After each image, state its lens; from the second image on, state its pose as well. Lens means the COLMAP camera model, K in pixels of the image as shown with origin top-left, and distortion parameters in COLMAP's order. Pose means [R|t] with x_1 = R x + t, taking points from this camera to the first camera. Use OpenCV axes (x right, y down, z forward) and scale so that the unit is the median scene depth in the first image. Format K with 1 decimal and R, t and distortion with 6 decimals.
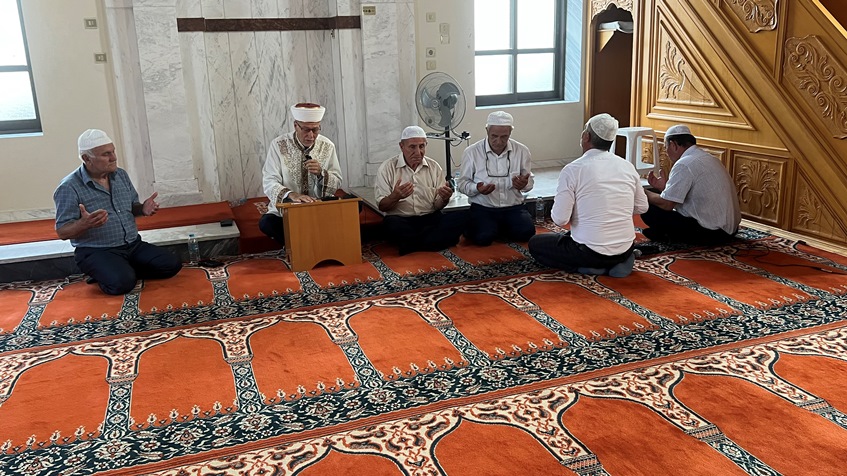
lens RADIAL K [[698.7, 0, 420.1], [0, 698.7, 236.8], [0, 0, 1]] dist [0.083191, -0.140786]
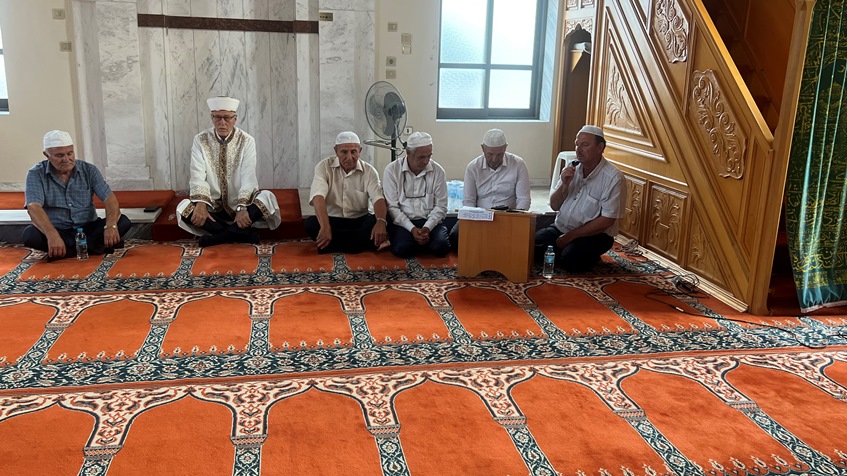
lens RADIAL K [[741.3, 0, 426.0], [0, 741.3, 242.0], [0, 0, 1]] dist [0.060045, -0.109487]
pose [[0.987410, 0.095413, -0.126168, 0.255123], [-0.097271, 0.995221, -0.008630, -0.001105], [0.124741, 0.020794, 0.991971, -0.050751]]
